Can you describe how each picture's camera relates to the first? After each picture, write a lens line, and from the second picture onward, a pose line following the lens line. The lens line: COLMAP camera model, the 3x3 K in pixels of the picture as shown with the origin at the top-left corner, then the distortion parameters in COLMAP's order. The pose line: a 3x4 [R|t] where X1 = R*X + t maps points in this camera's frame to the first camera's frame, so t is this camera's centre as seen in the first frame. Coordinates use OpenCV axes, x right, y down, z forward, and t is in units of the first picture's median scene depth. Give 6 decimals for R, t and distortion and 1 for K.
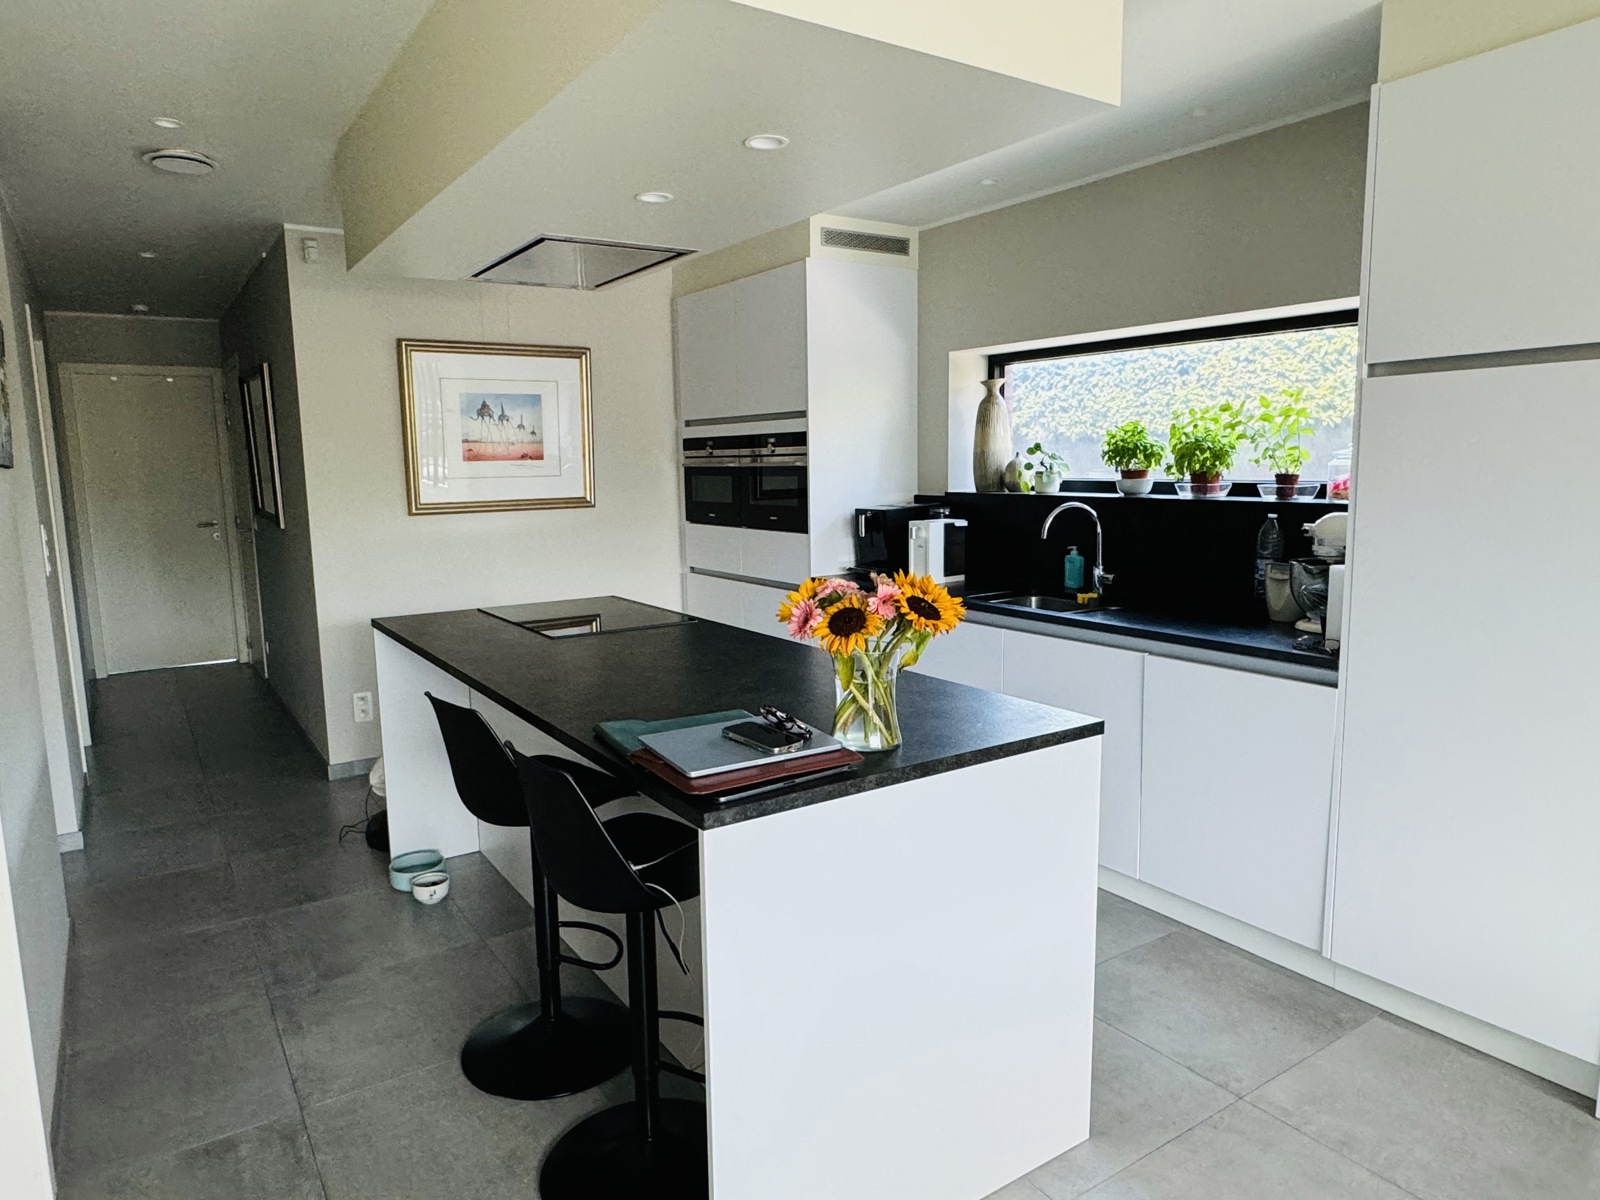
lens RADIAL K [[1022.9, 0, 800.0], [0, 1022.9, 600.0], [0, 0, 1]] dist [-0.000280, -0.000342]
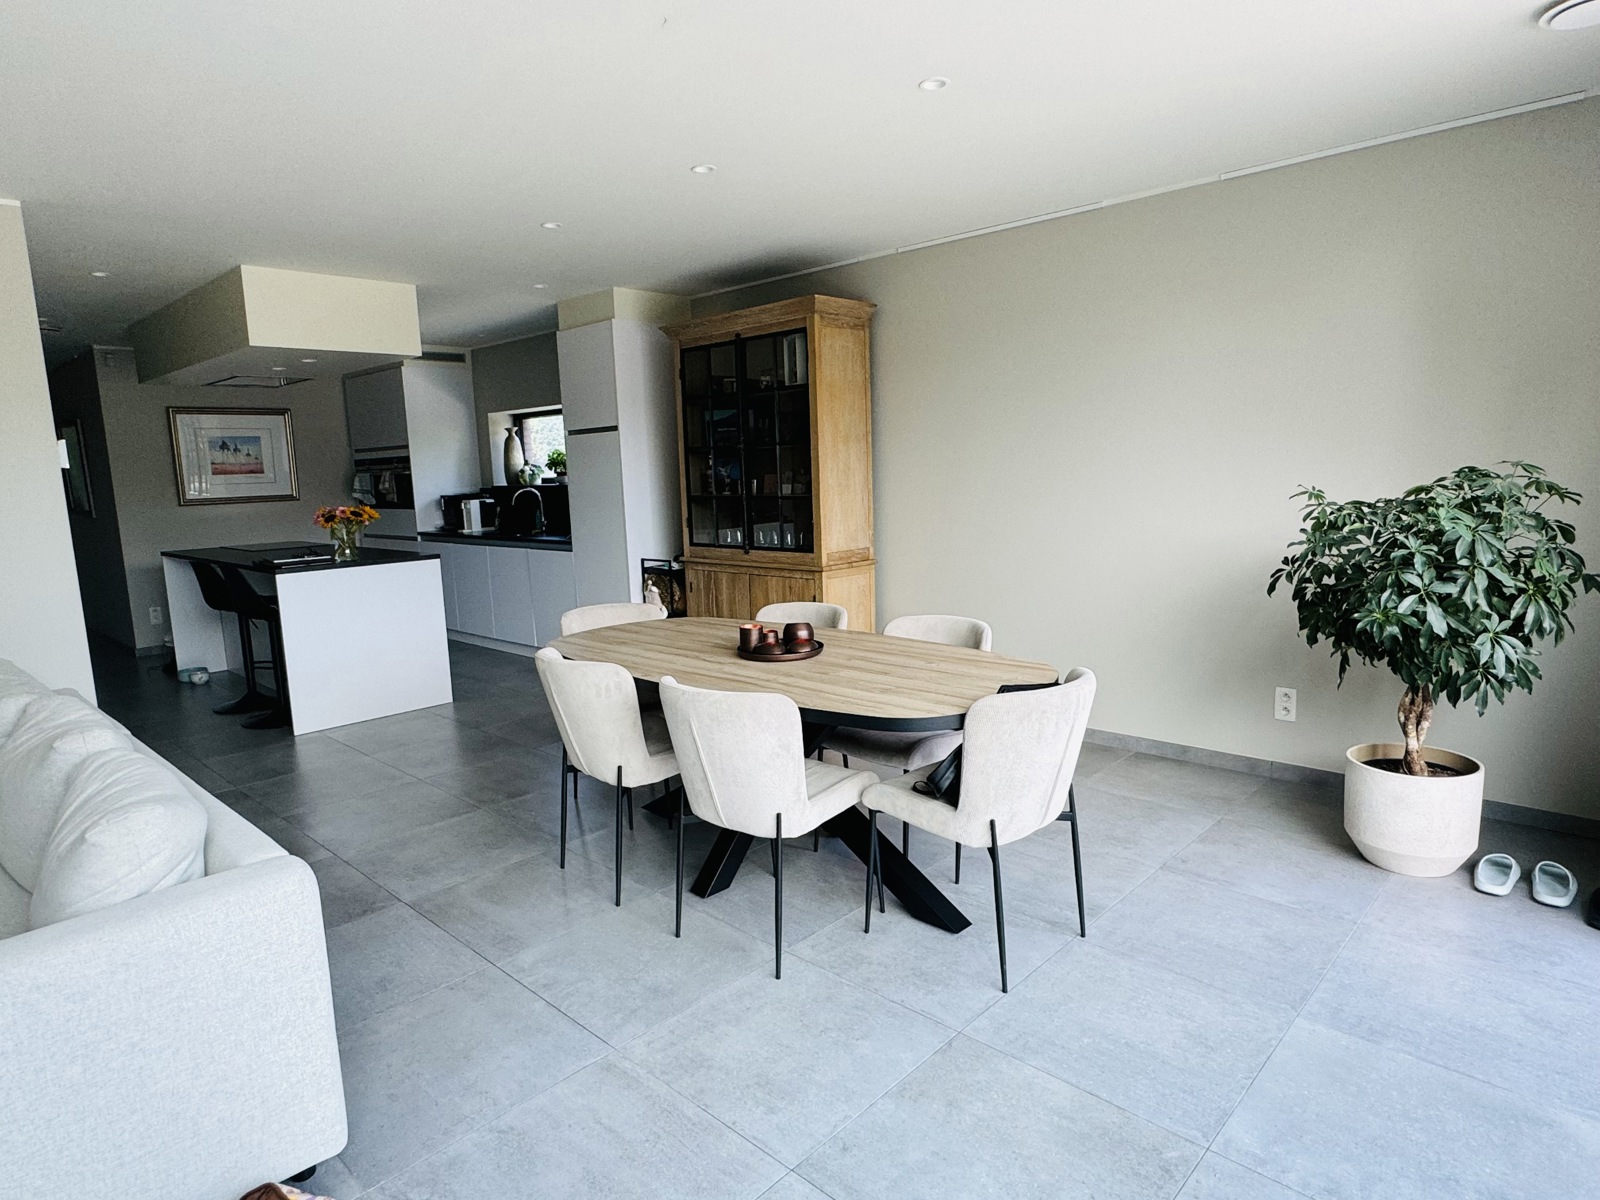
lens RADIAL K [[922.5, 0, 800.0], [0, 922.5, 600.0], [0, 0, 1]] dist [0.002106, 0.001127]
pose [[0.974556, -0.049748, 0.218556, 0.317388], [0.050188, 0.998734, 0.003539, 0.132084], [-0.218455, 0.007520, 0.975818, -0.819043]]
